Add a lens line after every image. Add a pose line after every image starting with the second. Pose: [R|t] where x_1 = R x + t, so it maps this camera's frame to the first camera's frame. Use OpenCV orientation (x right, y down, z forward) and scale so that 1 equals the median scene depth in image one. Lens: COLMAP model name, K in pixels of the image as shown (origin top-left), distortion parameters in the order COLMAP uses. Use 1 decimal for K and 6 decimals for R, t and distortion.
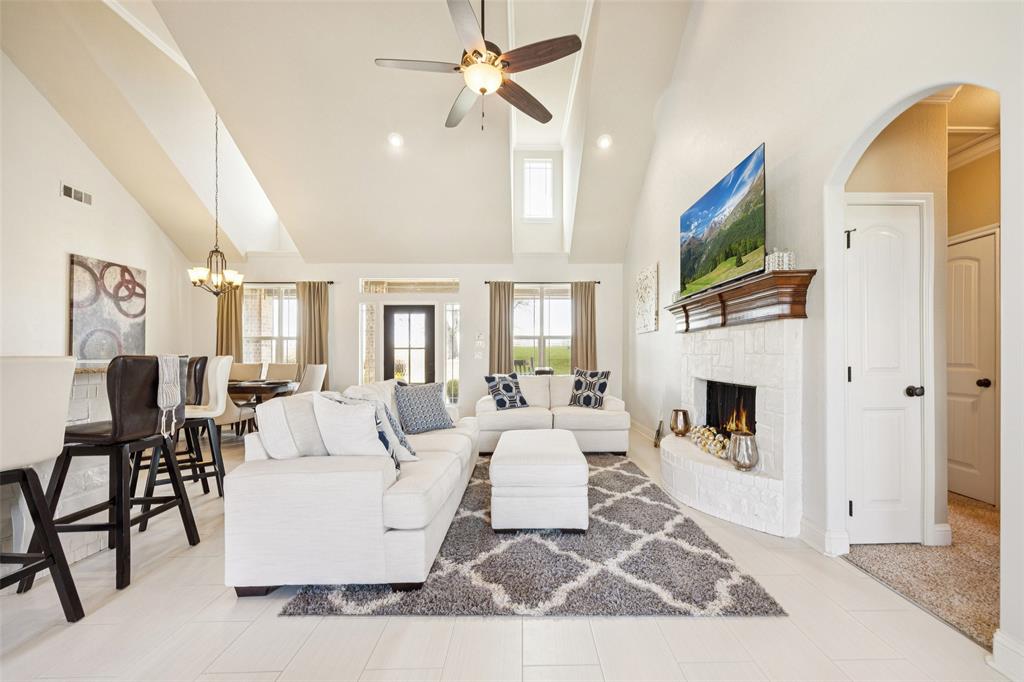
lens RADIAL K [[404.2, 0, 498.6], [0, 404.2, 353.6], [0, 0, 1]] dist [-0.000212, -0.000071]
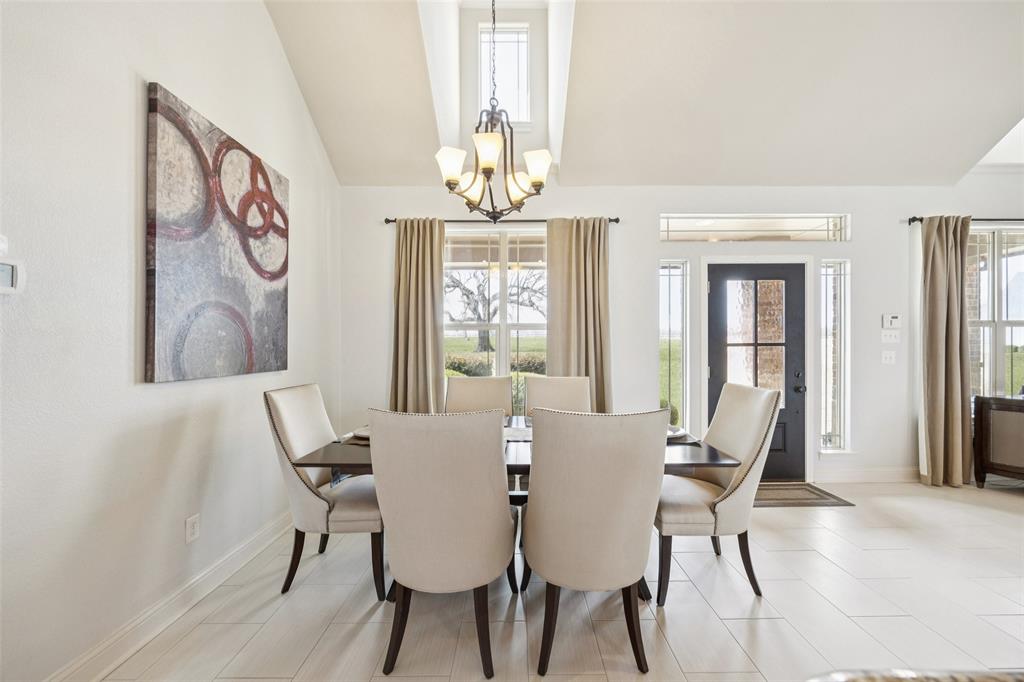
lens RADIAL K [[390.2, 0, 510.3], [0, 390.2, 346.6], [0, 0, 1]] dist [-0.000597, -0.000226]
pose [[0.999659, -0.003957, 0.025804, -0.669589], [0.003870, 0.999987, 0.003456, -0.015939], [-0.025818, -0.003355, 0.999661, 0.580166]]
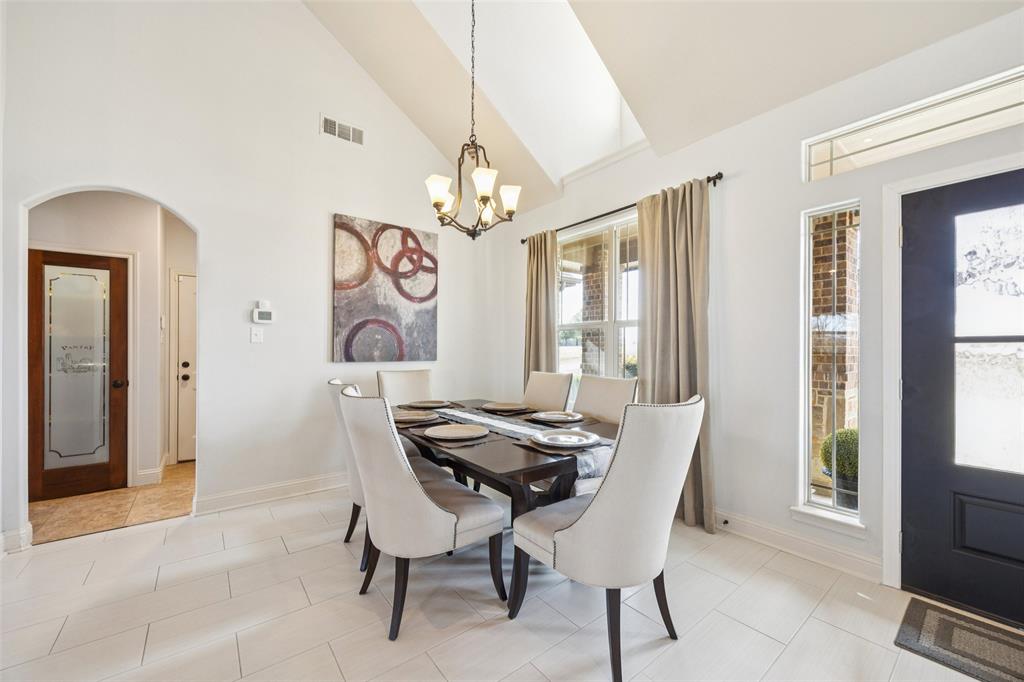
lens RADIAL K [[390.2, 0, 510.3], [0, 390.2, 346.6], [0, 0, 1]] dist [-0.000597, -0.000226]
pose [[0.644047, -0.005884, -0.764964, -0.297012], [0.000272, 0.999972, -0.007462, -0.007359], [0.764986, 0.004598, 0.644030, 0.705605]]
